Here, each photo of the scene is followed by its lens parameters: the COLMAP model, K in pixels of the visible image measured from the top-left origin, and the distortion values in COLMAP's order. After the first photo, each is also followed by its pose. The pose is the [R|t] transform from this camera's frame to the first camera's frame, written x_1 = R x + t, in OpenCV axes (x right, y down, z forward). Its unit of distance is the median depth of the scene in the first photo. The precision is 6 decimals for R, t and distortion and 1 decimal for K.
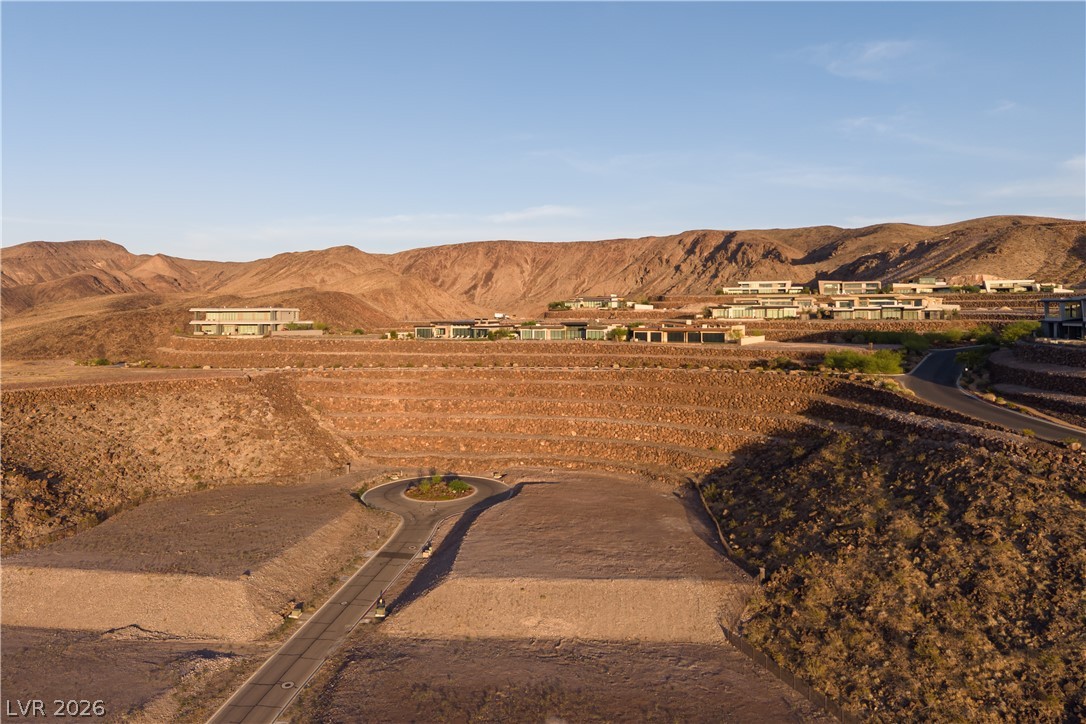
lens RADIAL K [[717.3, 0, 542.5], [0, 717.3, 311.6], [0, 0, 1]] dist [0.097600, -0.130538]
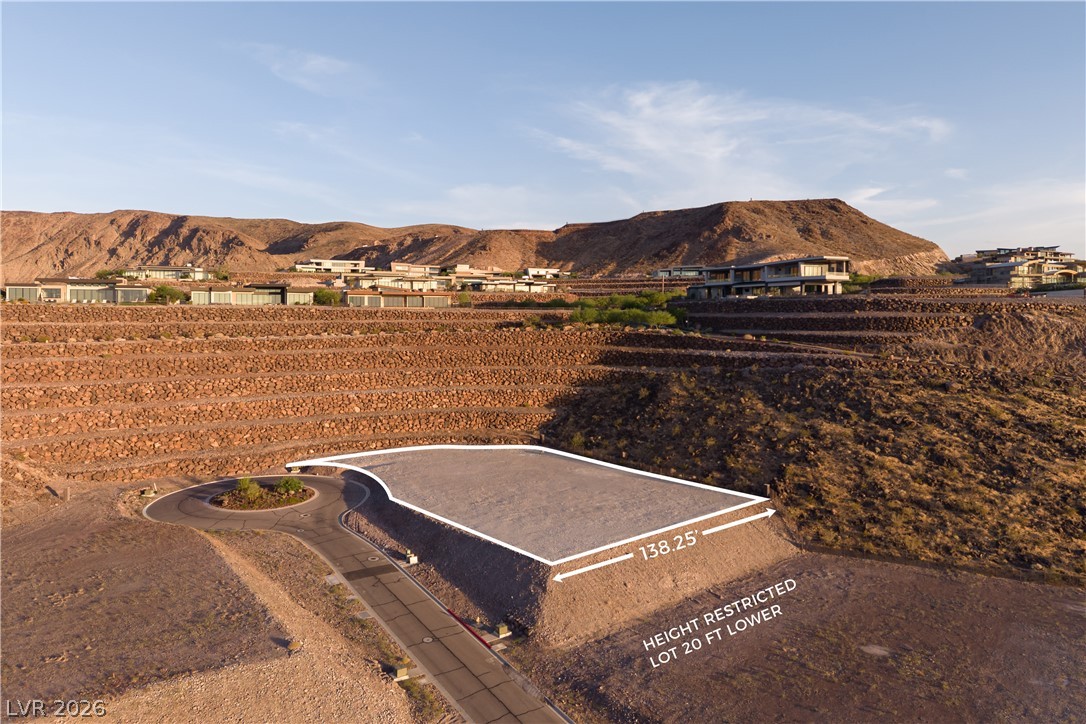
lens RADIAL K [[719.5, 0, 539.7], [0, 719.5, 316.4], [0, 0, 1]] dist [0.143836, -0.236008]
pose [[0.725575, -0.001156, 0.688142, -0.126143], [-0.005175, 0.999961, 0.007137, 0.018523], [-0.688124, -0.008739, 0.725541, 0.083388]]
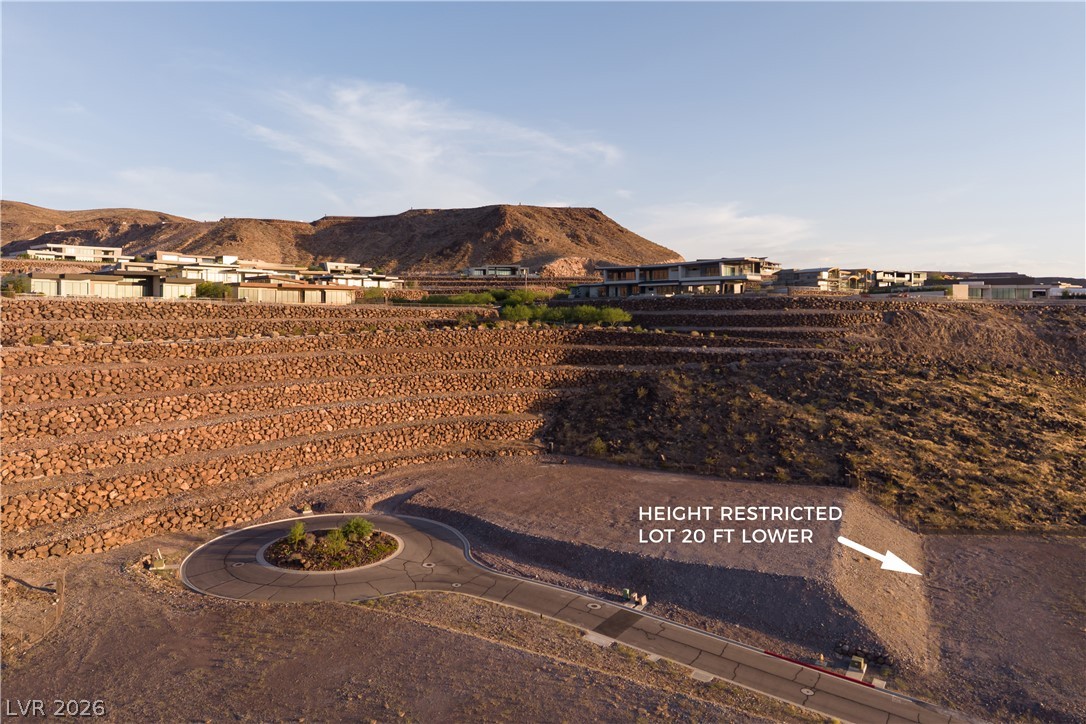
lens RADIAL K [[717.3, 0, 542.5], [0, 717.3, 311.6], [0, 0, 1]] dist [0.097600, -0.130538]
pose [[0.392764, 0.004539, 0.919628, -0.166373], [-0.006066, 0.999979, -0.002344, 0.020526], [-0.919619, -0.004658, 0.392783, 0.184062]]
